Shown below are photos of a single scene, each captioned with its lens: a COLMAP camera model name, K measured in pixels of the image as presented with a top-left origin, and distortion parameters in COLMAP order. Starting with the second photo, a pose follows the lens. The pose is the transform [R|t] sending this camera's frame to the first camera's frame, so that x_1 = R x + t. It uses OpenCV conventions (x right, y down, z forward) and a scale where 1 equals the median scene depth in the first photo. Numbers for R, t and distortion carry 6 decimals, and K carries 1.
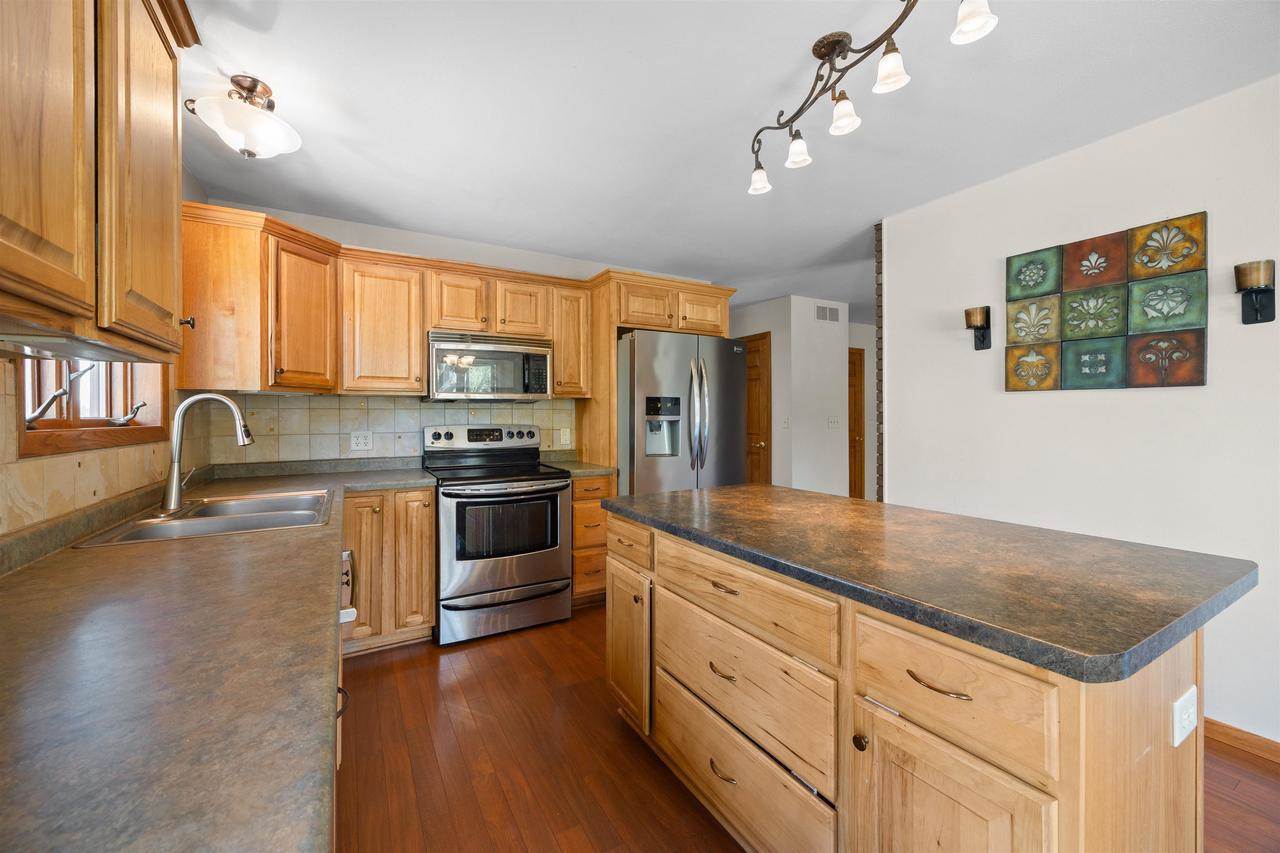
lens RADIAL K [[490.1, 0, 623.7], [0, 490.1, 416.6], [0, 0, 1]] dist [-0.000431, -0.000904]
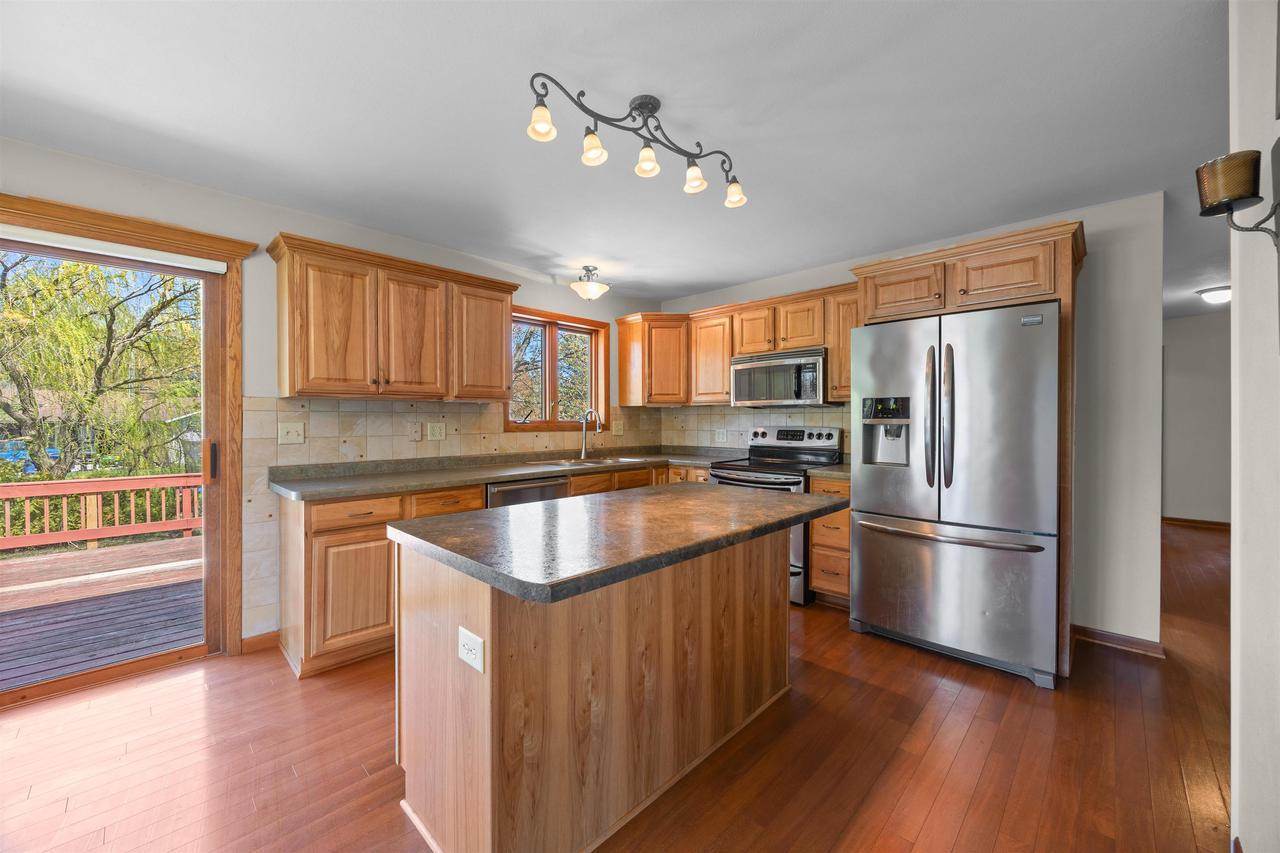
lens RADIAL K [[490.1, 0, 633.2], [0, 490.1, 422.5], [0, 0, 1]] dist [-0.000431, -0.000904]
pose [[0.289799, 0.006646, -0.957064, 0.925869], [-0.001952, 0.999978, 0.006353, -0.000088], [0.957085, 0.000028, 0.289806, 0.364503]]
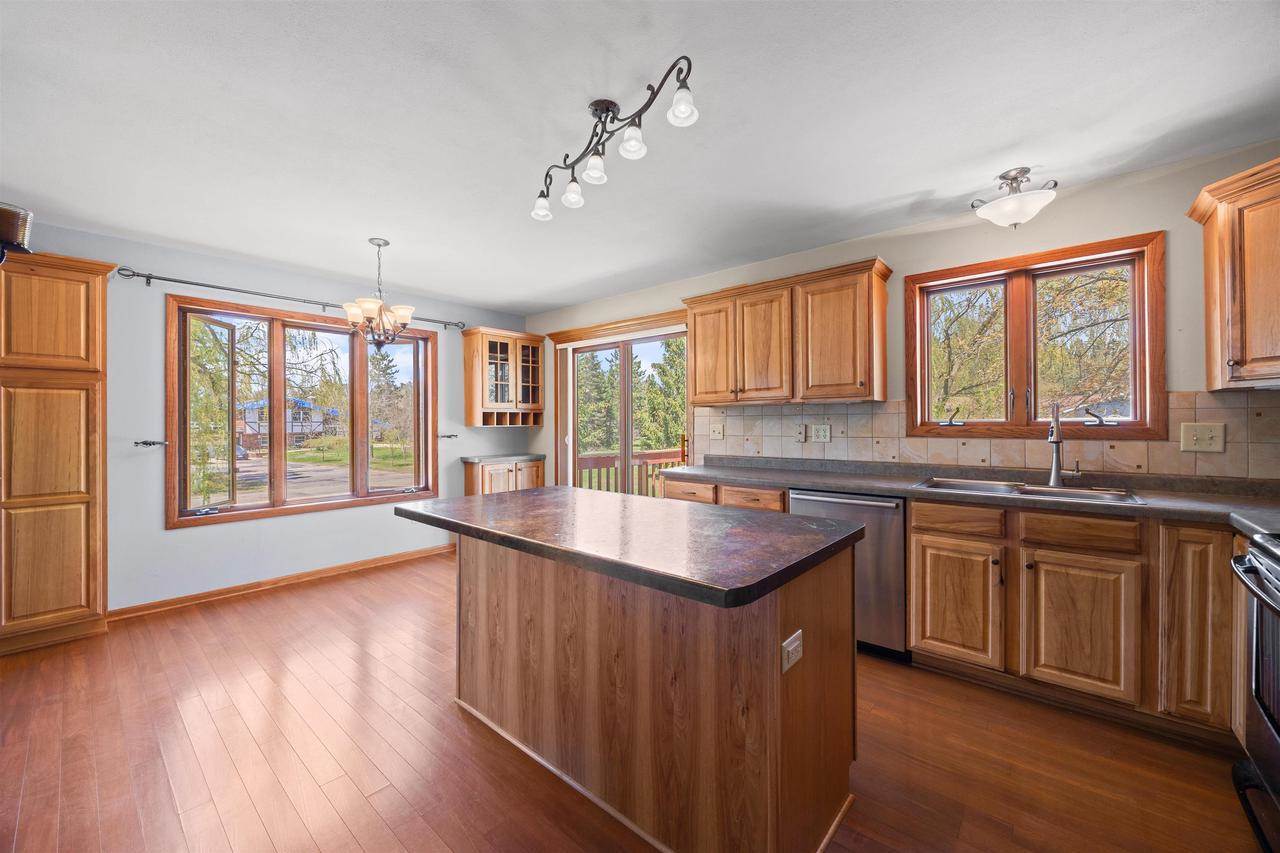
lens RADIAL K [[490.1, 0, 628.2], [0, 490.1, 421.9], [0, 0, 1]] dist [-0.000431, -0.000904]
pose [[-0.938316, 0.007819, -0.345690, 0.469627], [0.008020, 0.999967, 0.000850, -0.002585], [0.345686, -0.001974, -0.938348, 1.254456]]
